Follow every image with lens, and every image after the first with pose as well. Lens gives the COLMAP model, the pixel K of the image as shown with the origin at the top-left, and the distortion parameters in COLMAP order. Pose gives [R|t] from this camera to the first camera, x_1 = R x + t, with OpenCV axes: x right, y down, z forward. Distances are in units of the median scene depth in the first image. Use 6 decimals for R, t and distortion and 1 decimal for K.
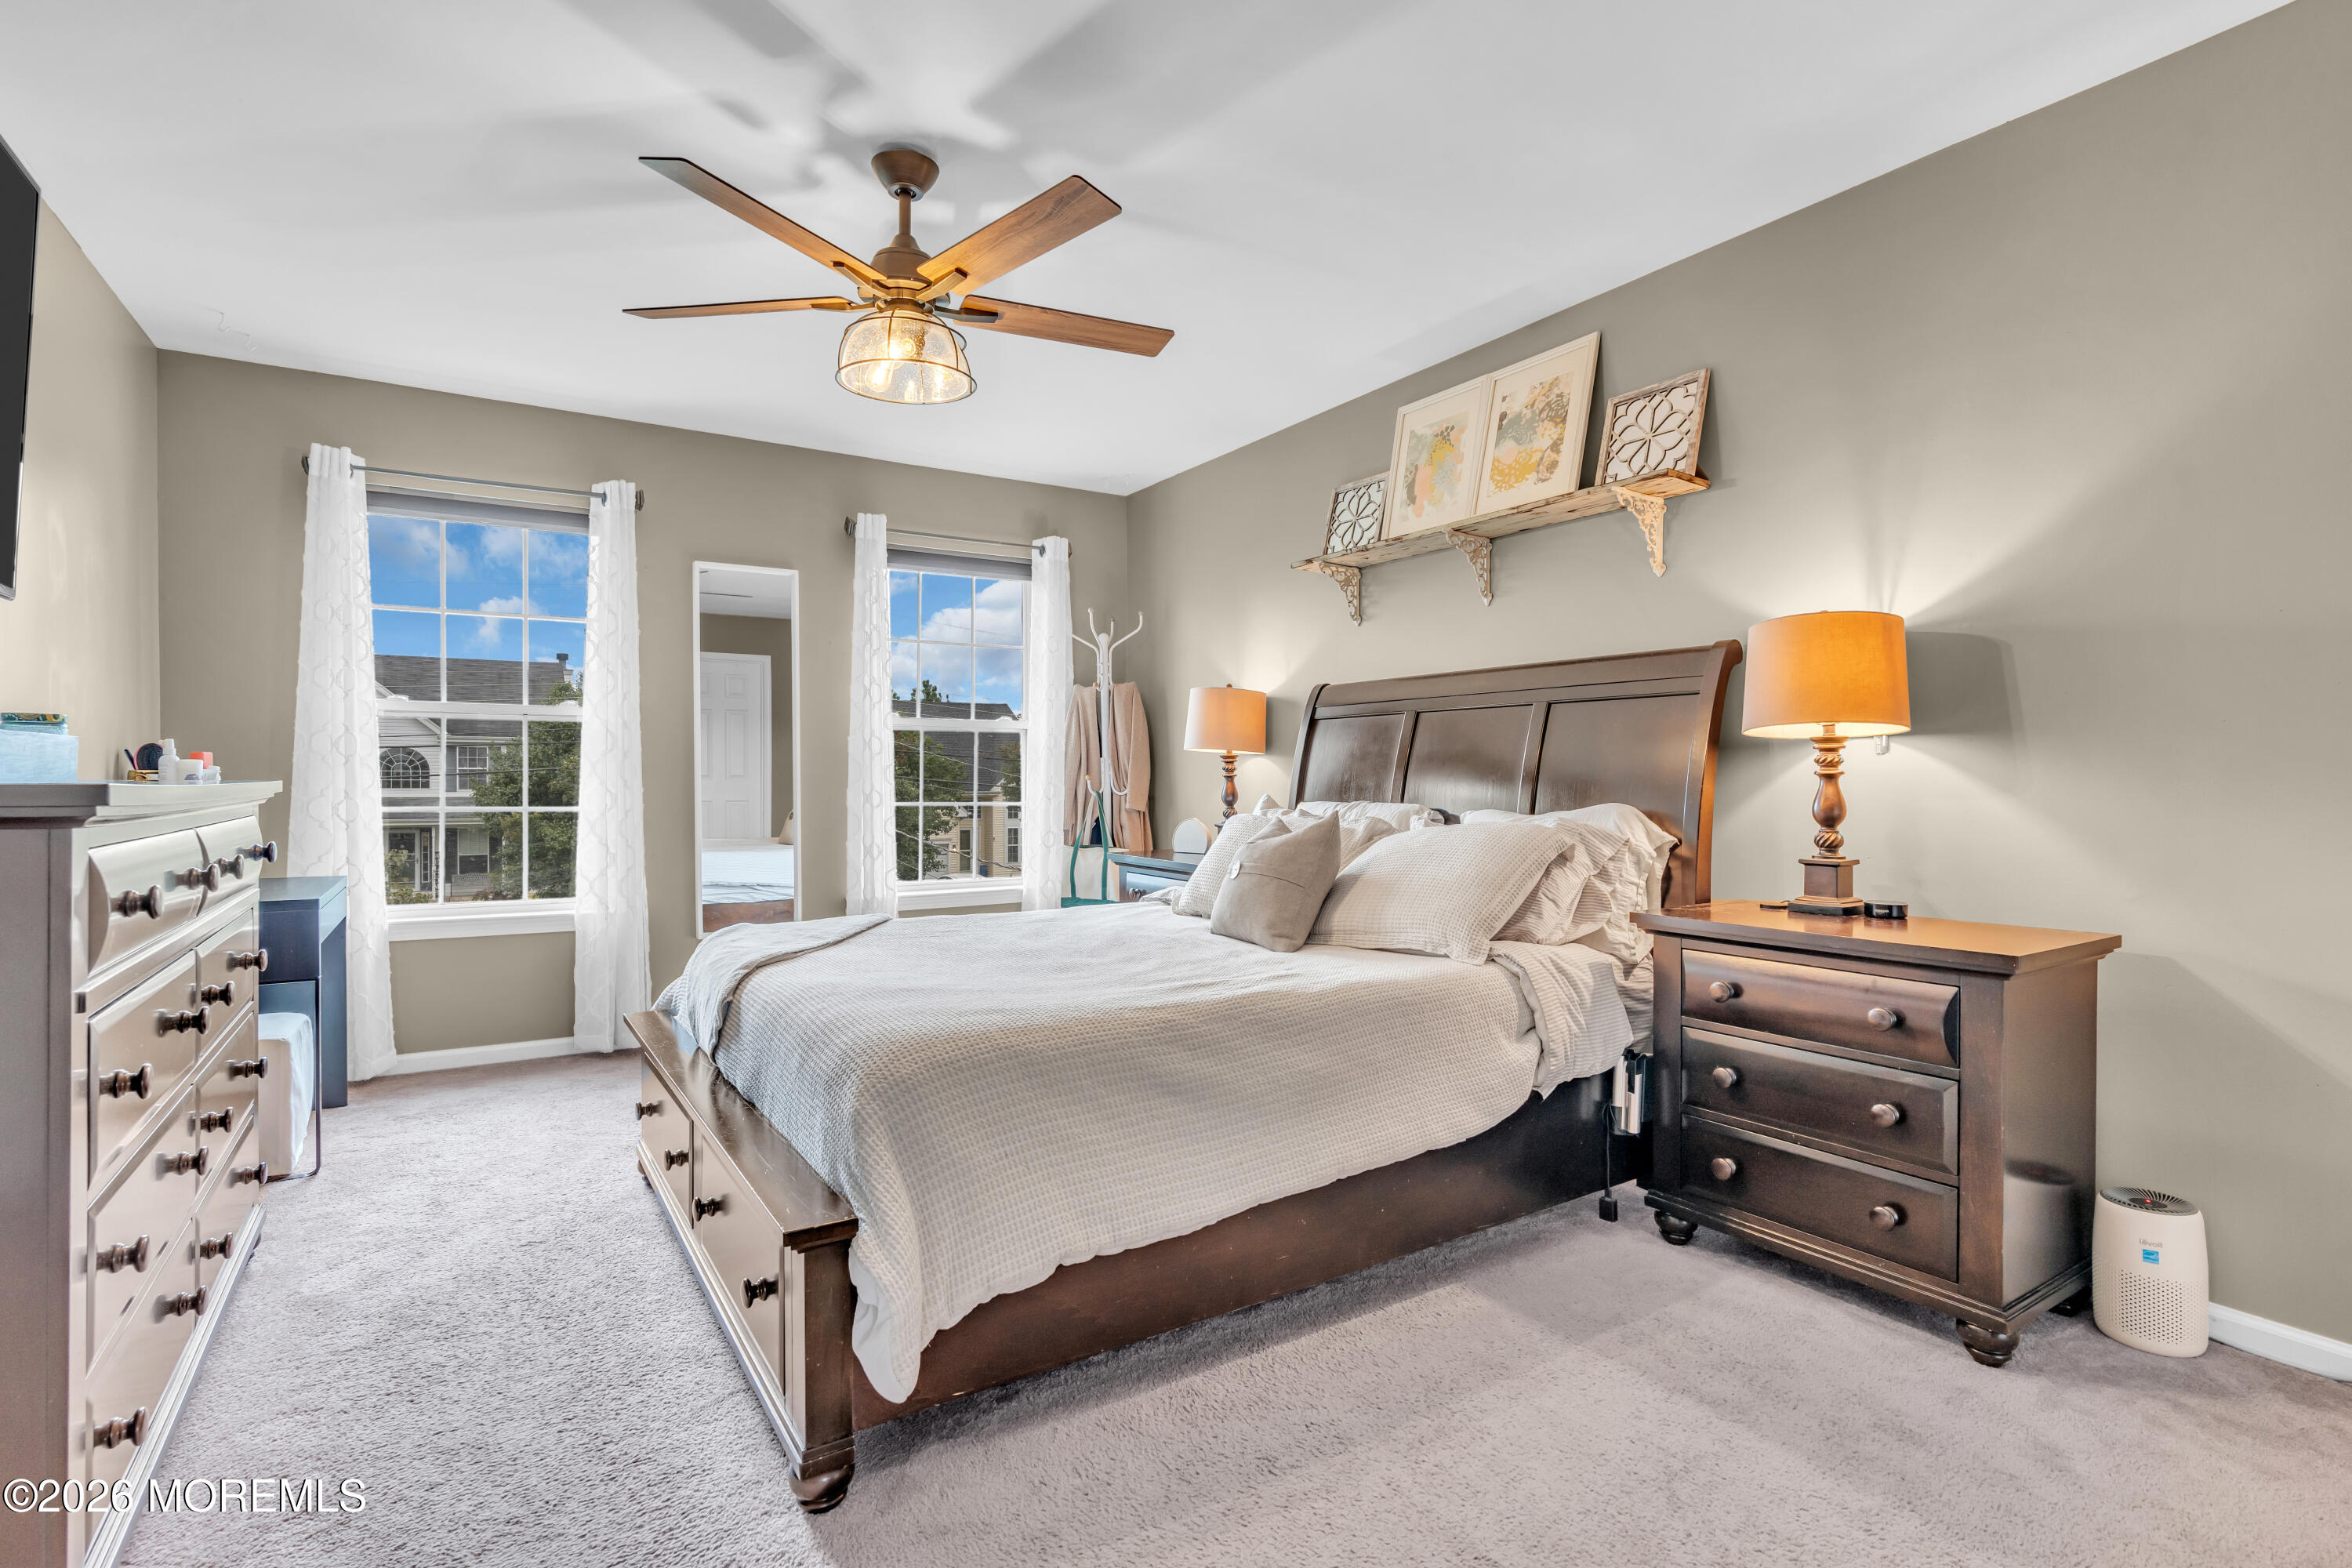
lens RADIAL K [[1134.2, 0, 1160.1], [0, 1134.2, 776.7], [0, 0, 1]] dist [-0.001891, 0.000178]
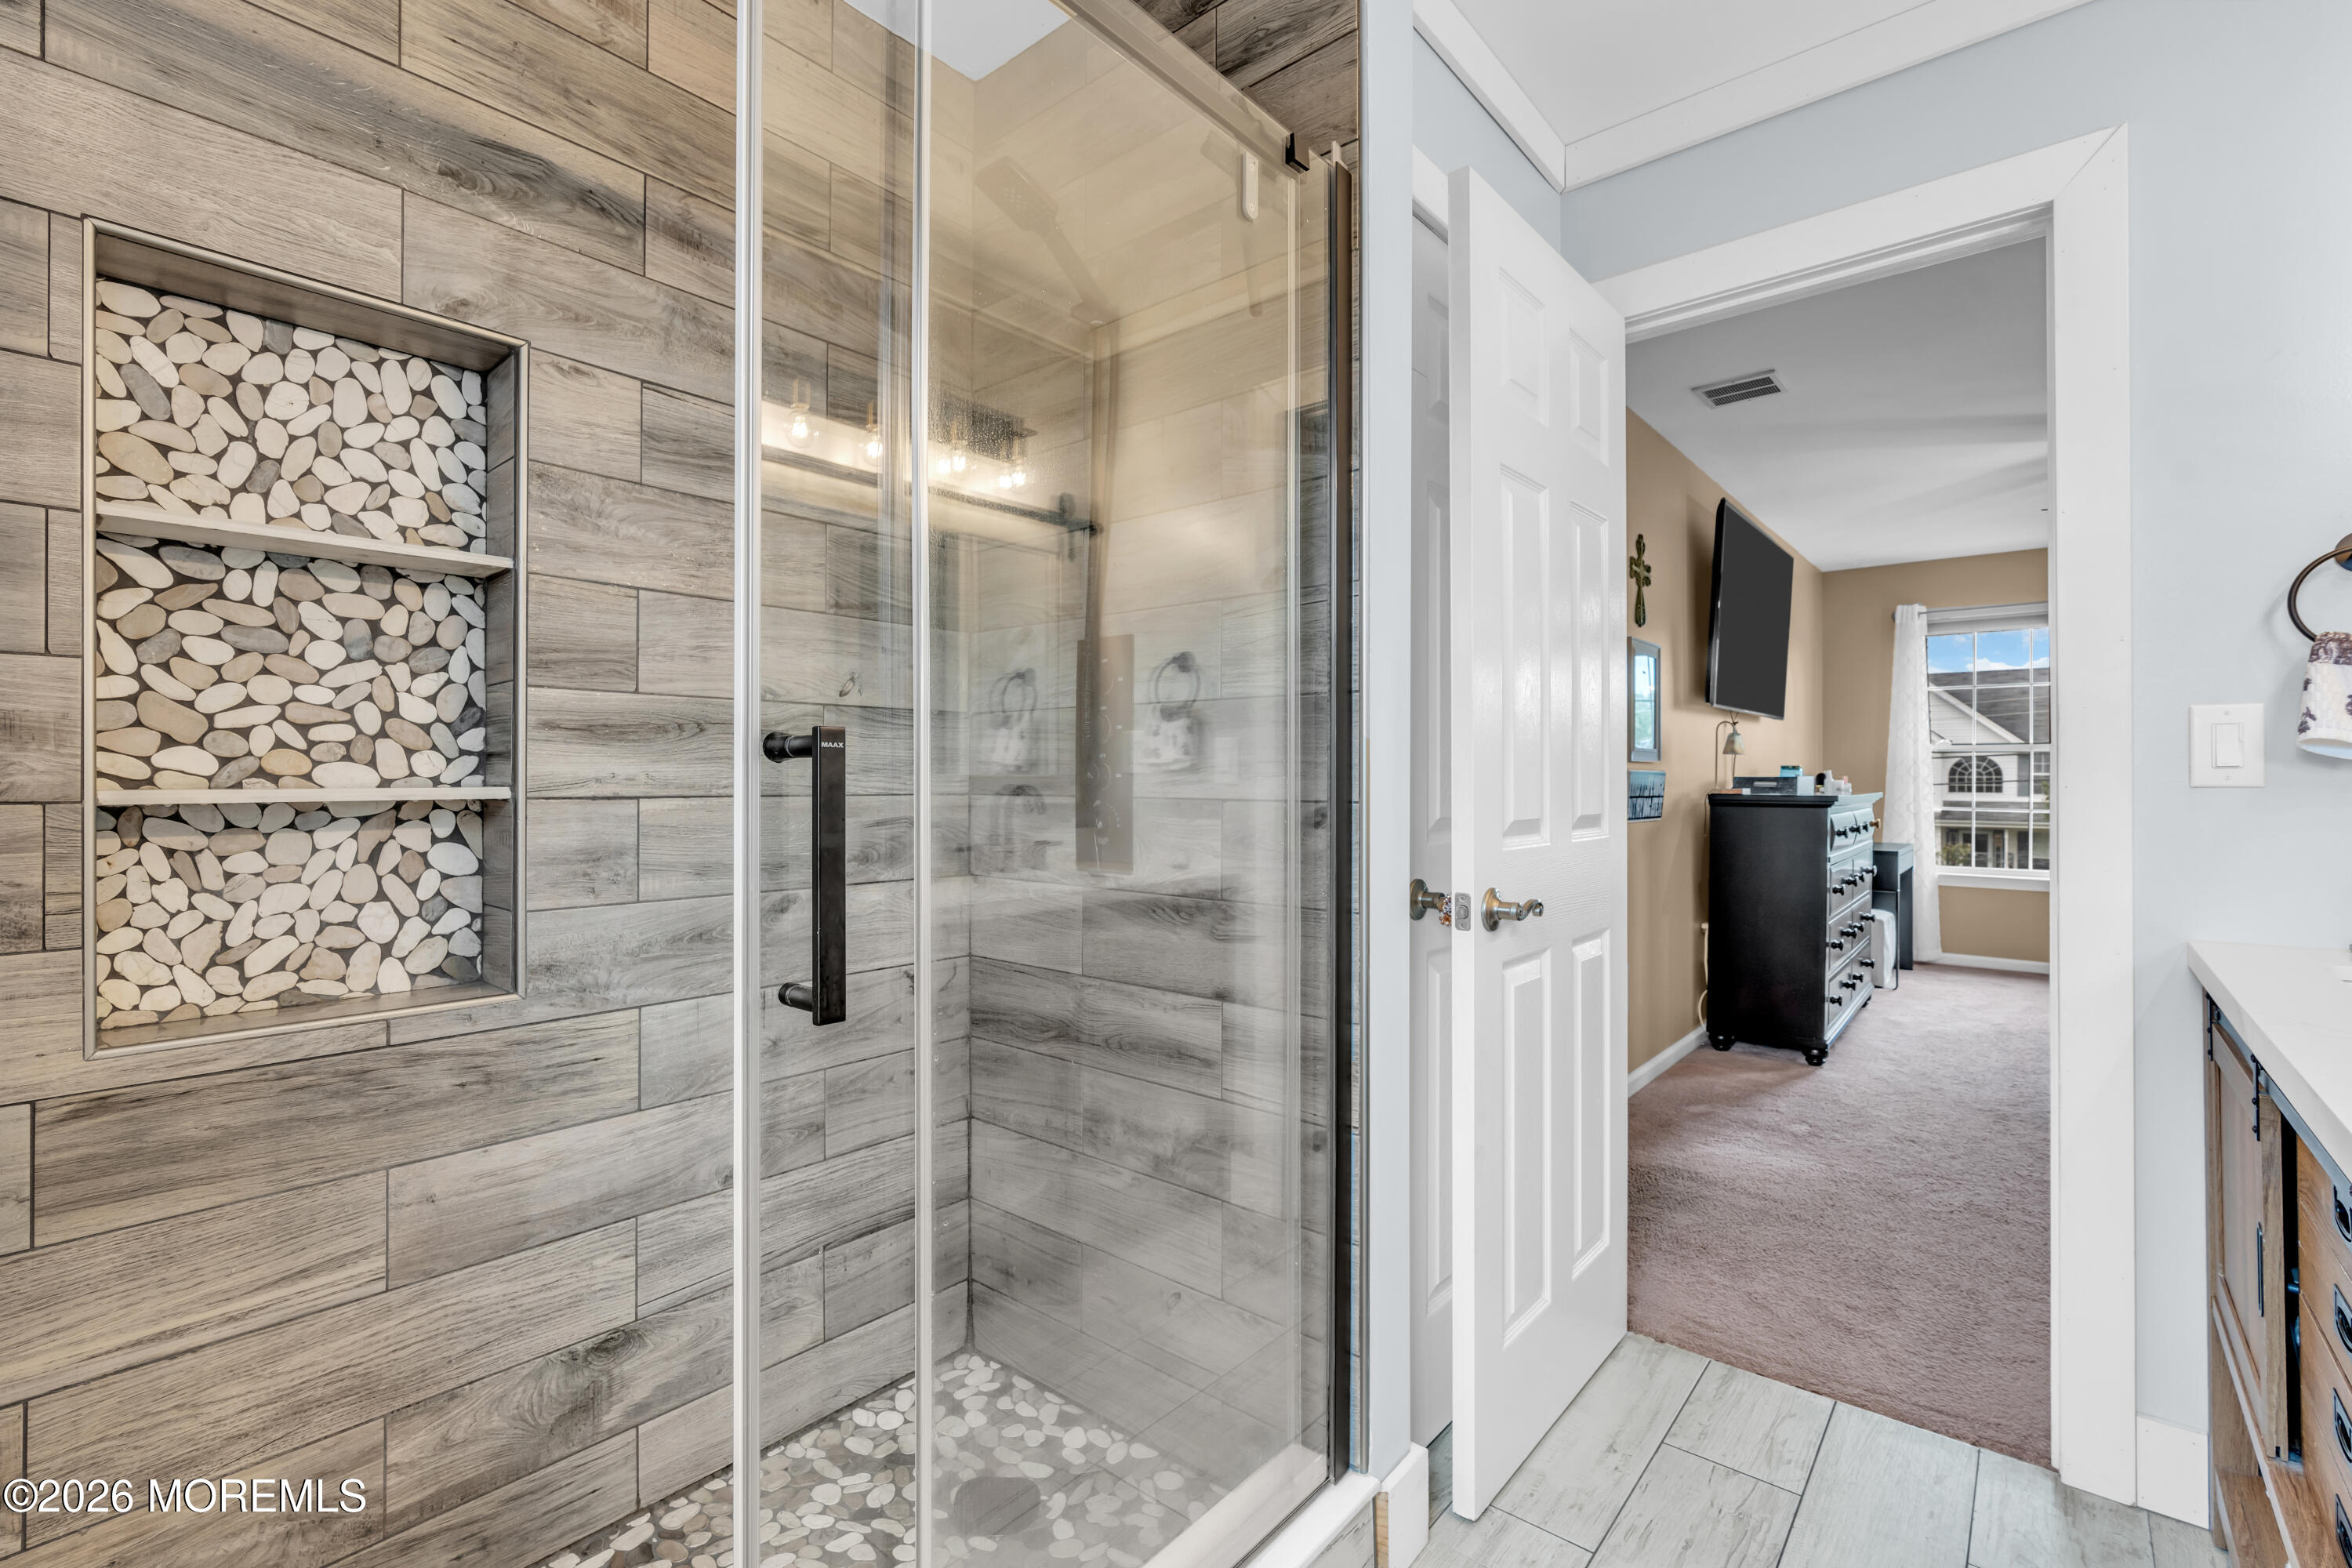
lens RADIAL K [[1054.4, 0, 1163.1], [0, 1054.4, 781.0], [0, 0, 1]] dist [-0.001969, -0.000172]
pose [[0.316126, 0.007943, -0.948684, 0.492857], [-0.007293, 0.999956, 0.005942, -0.013818], [0.948689, 0.005040, 0.316170, -0.662874]]
